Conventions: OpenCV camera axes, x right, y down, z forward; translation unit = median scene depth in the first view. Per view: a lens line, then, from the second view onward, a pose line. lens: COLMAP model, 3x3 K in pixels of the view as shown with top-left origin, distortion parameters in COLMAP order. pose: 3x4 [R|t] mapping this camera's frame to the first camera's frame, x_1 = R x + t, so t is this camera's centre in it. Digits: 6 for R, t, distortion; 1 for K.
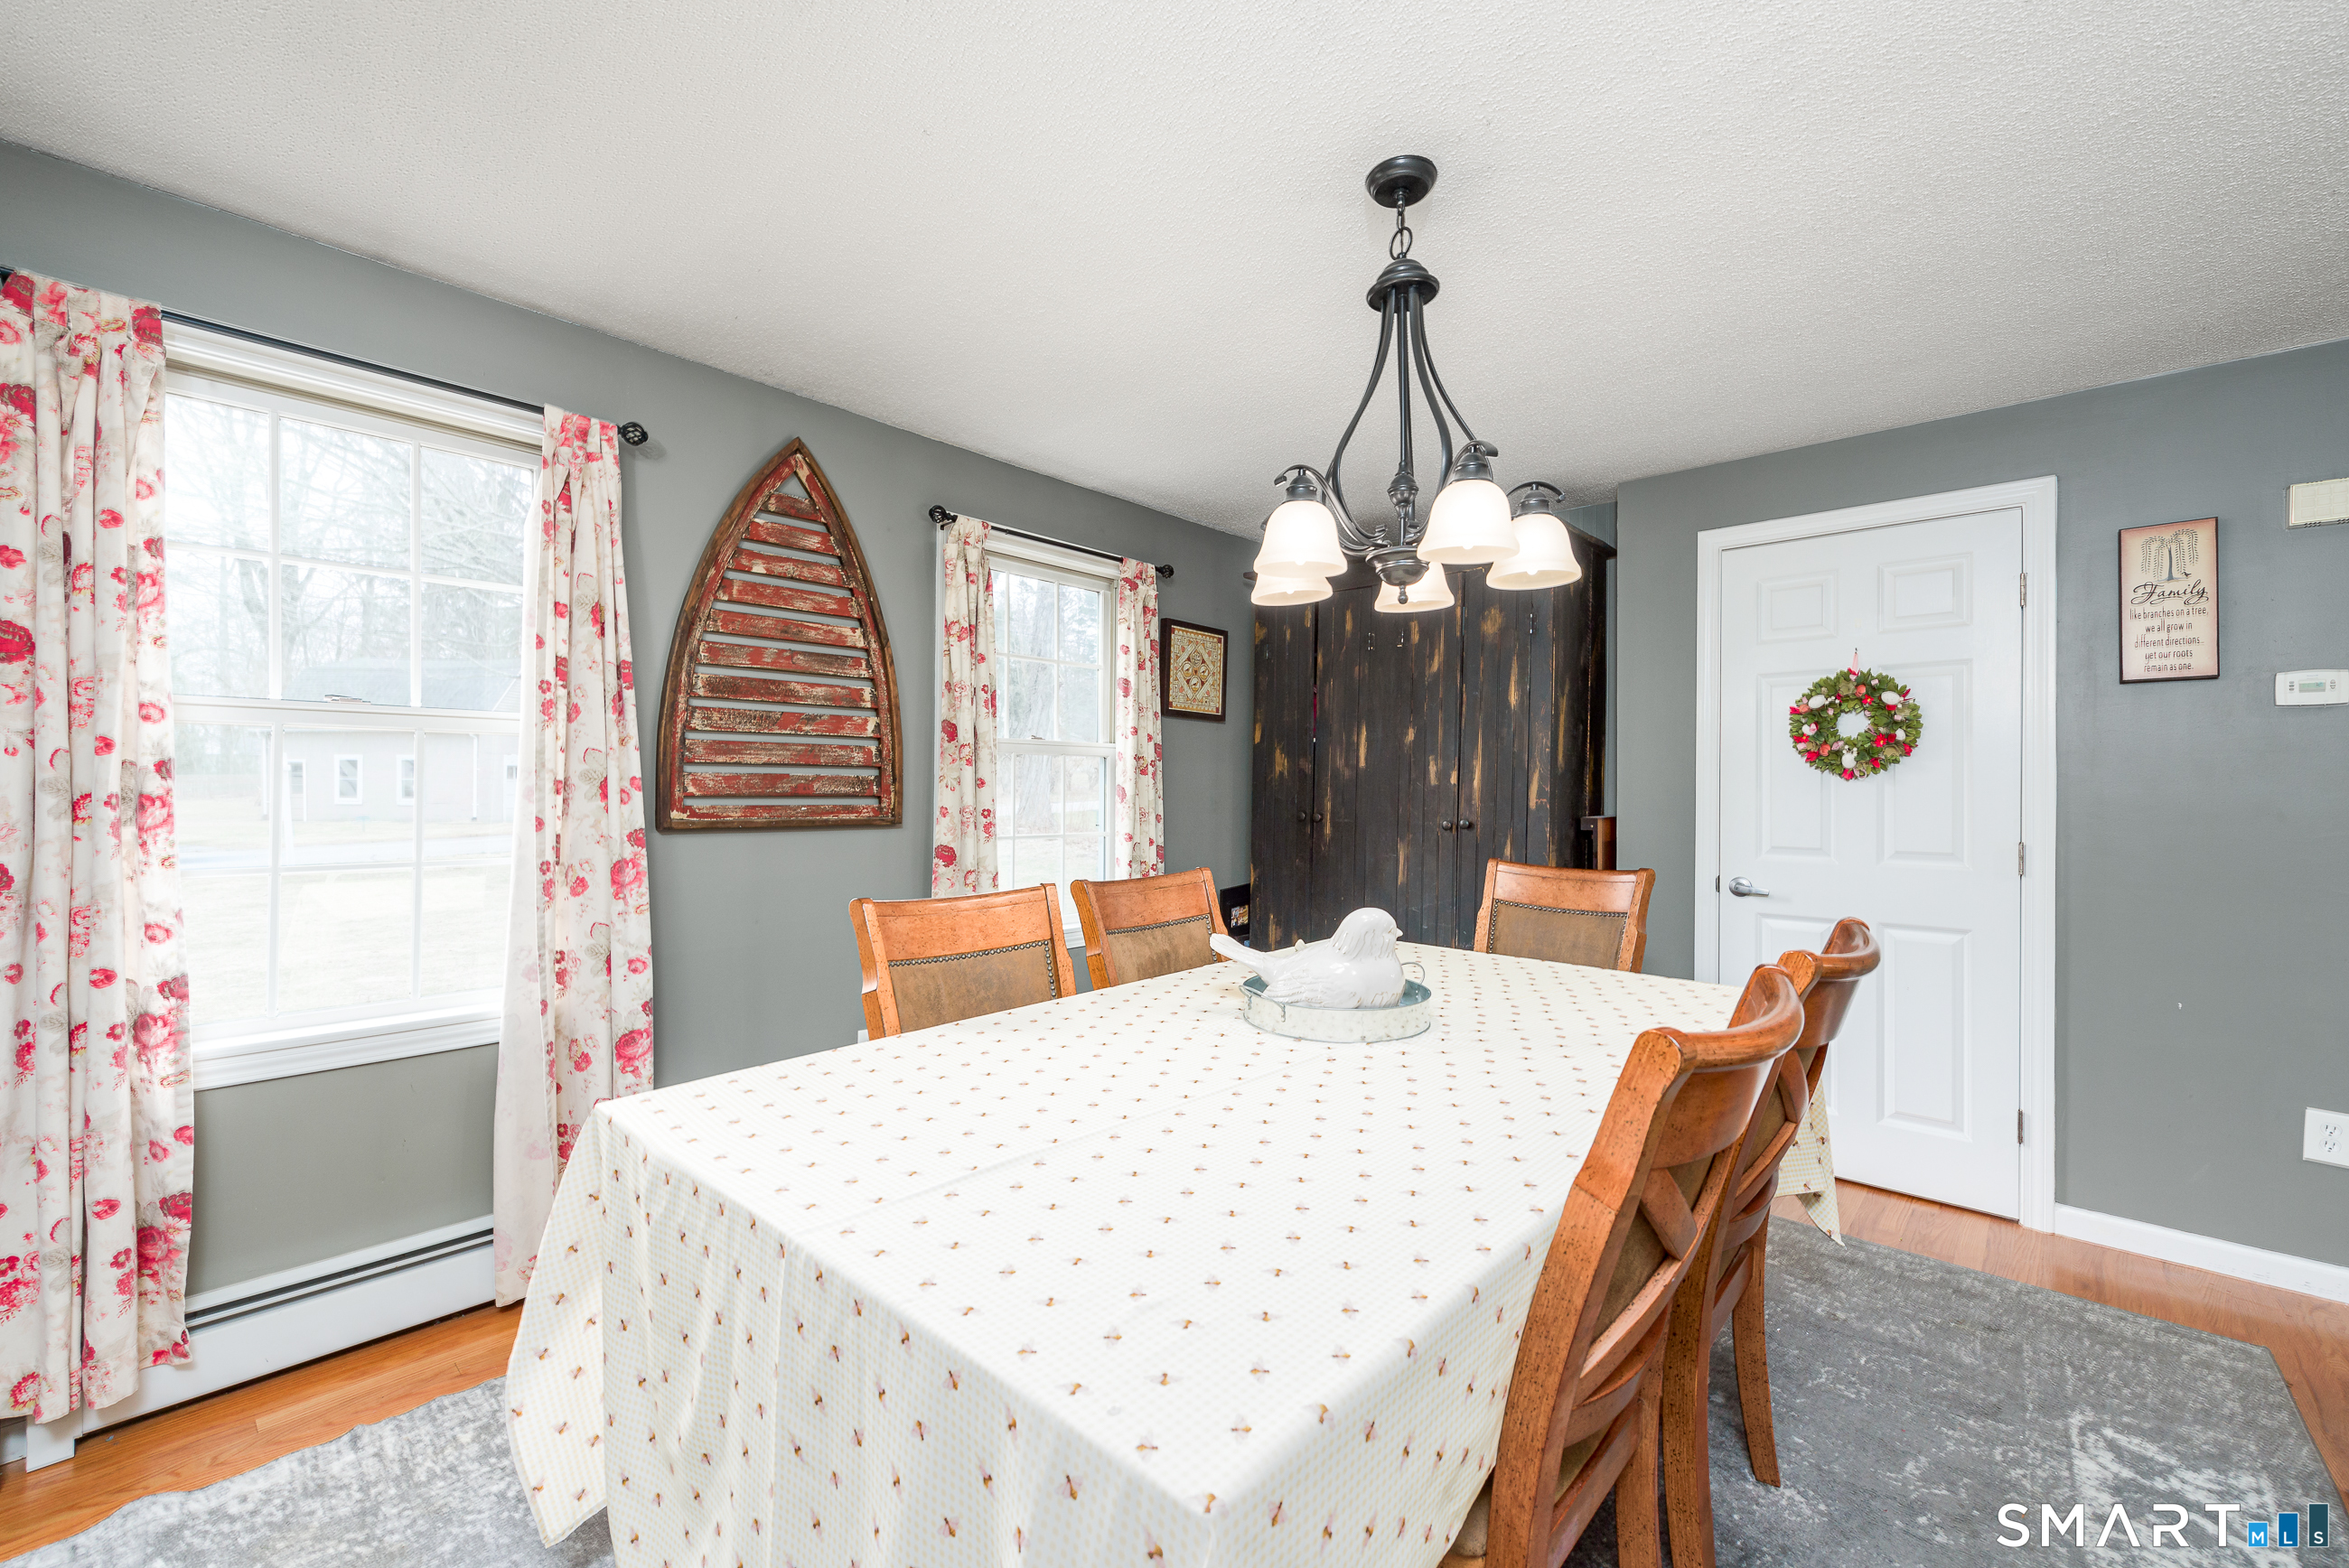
lens RADIAL K [[926.5, 0, 1174.7], [0, 926.5, 789.4], [0, 0, 1]] dist [0.001686, 0.000025]
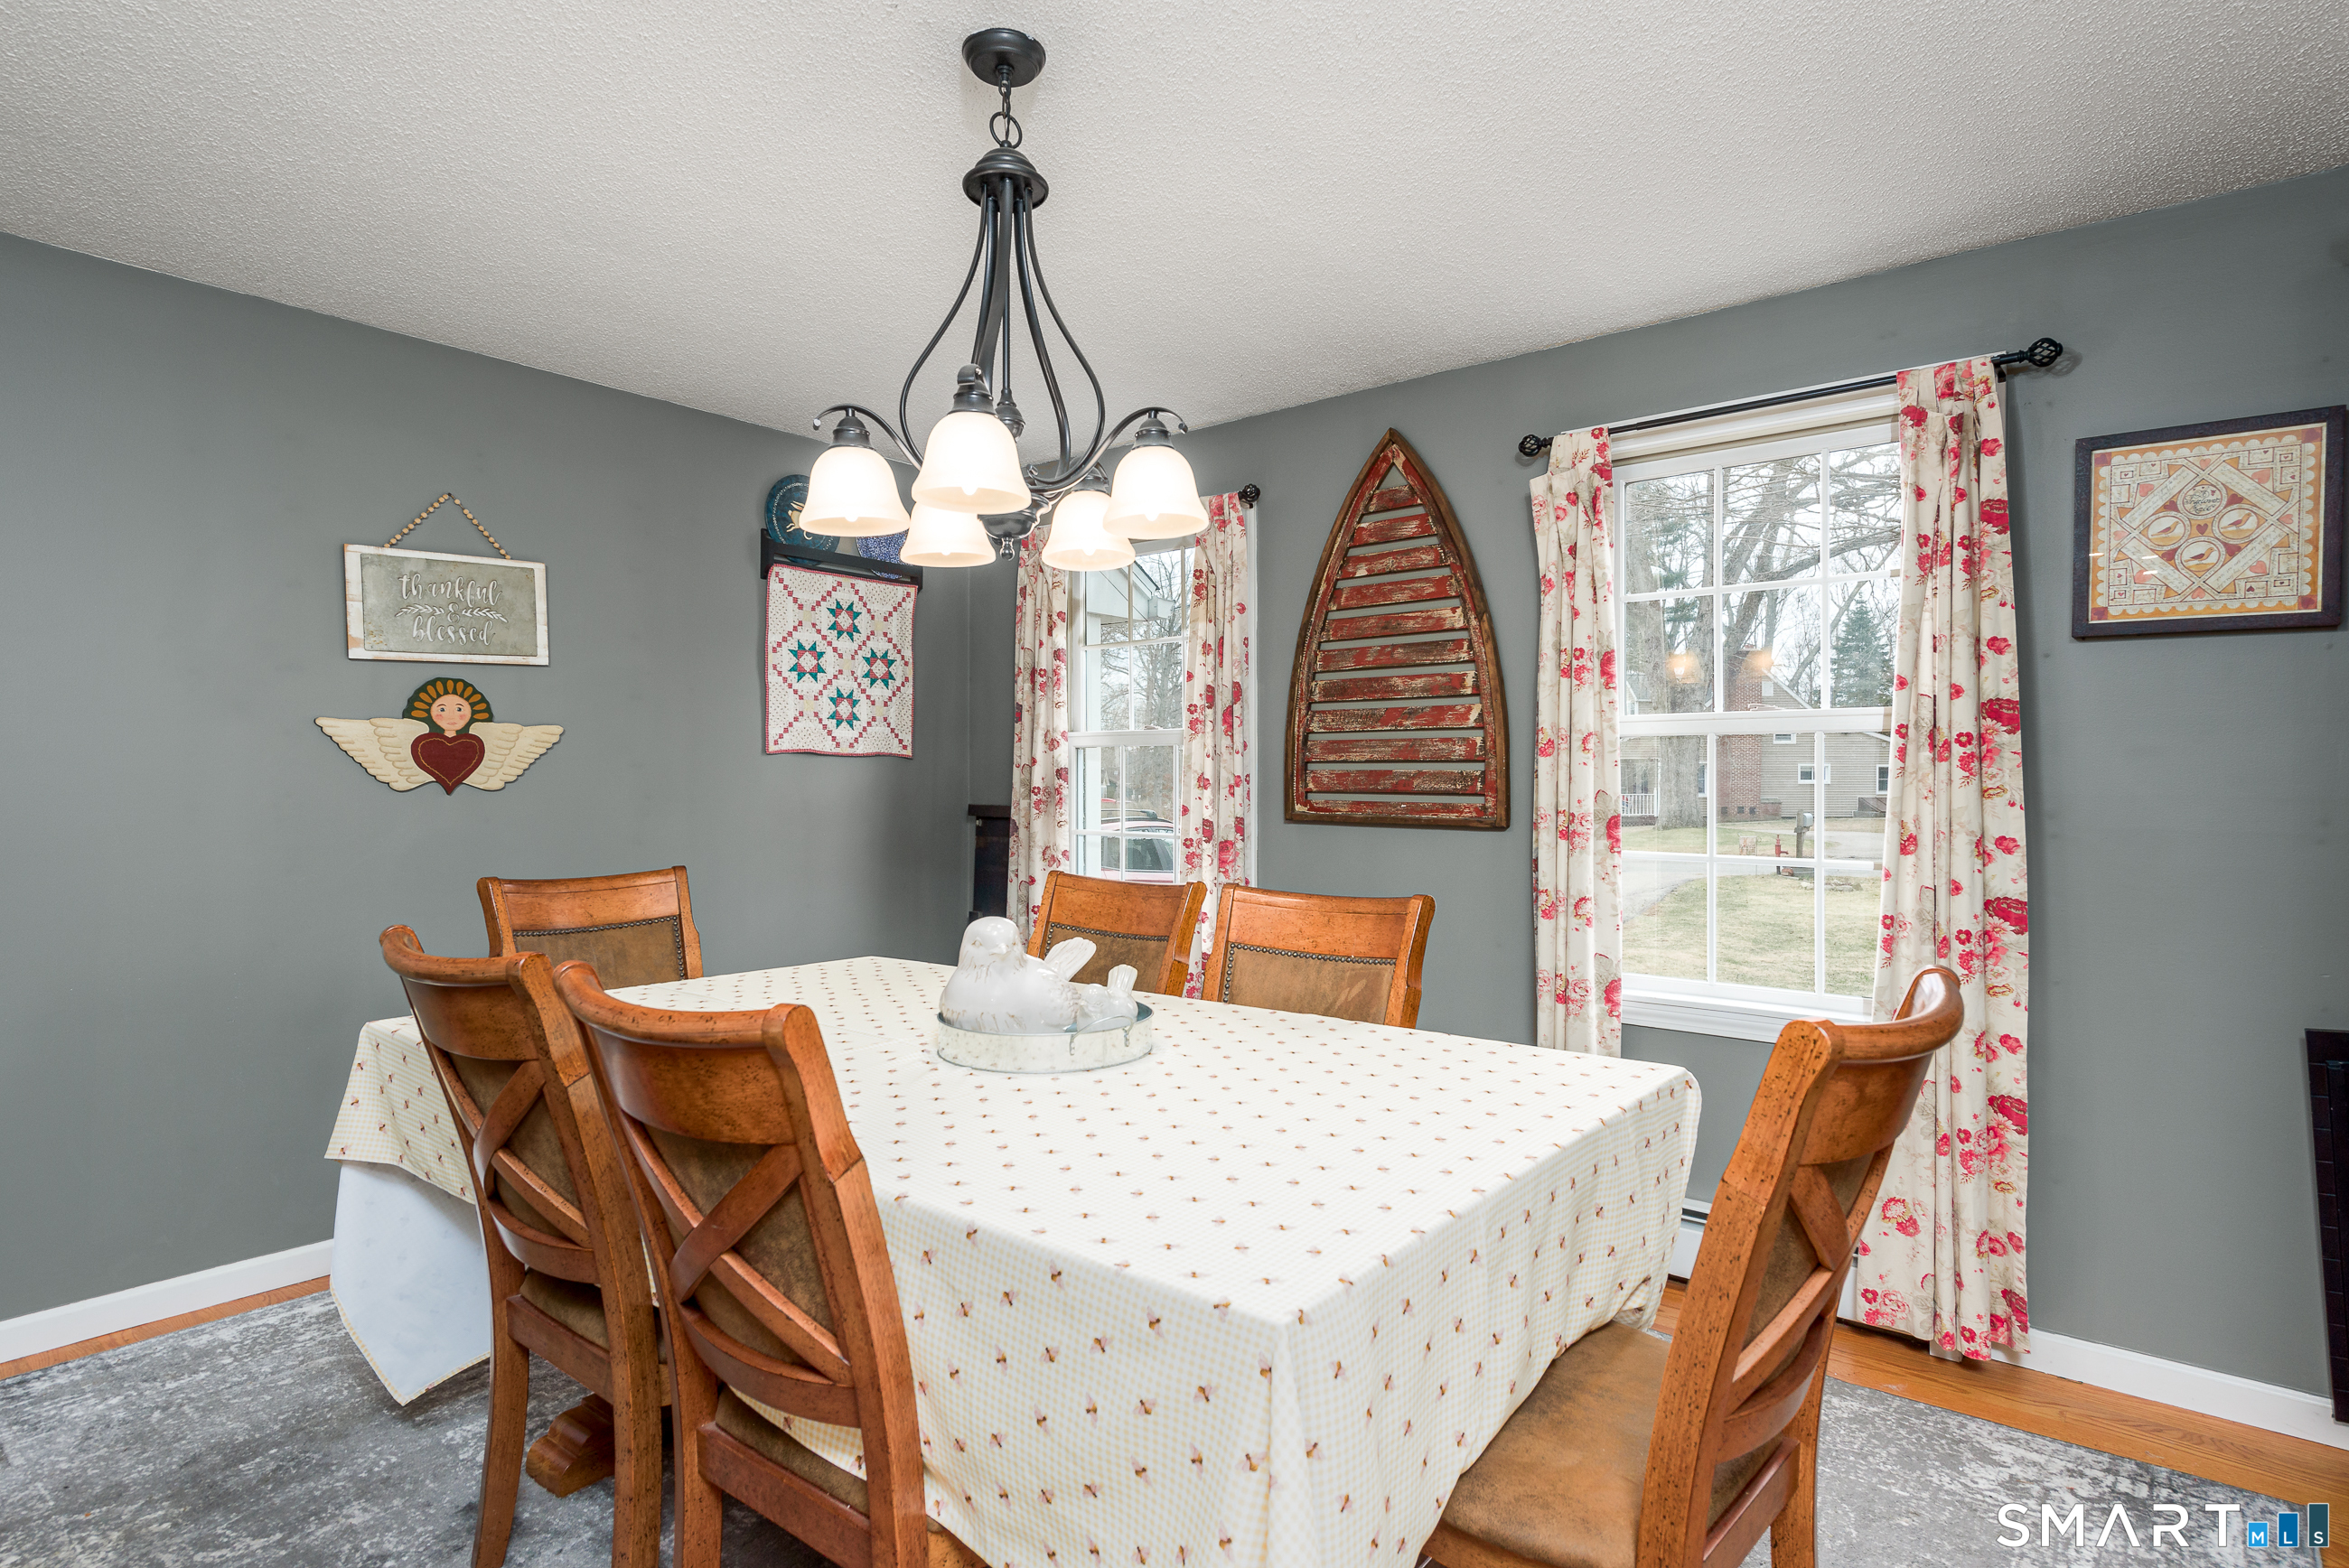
lens RADIAL K [[1278.7, 0, 1174.7], [0, 1278.7, 780.4], [0, 0, 1]] dist [-0.001231, -0.000105]
pose [[0.034637, -0.002284, -0.999397, 0.908566], [-0.003854, 0.999990, -0.002419, -0.001647], [0.999393, 0.003936, 0.034628, 0.699387]]
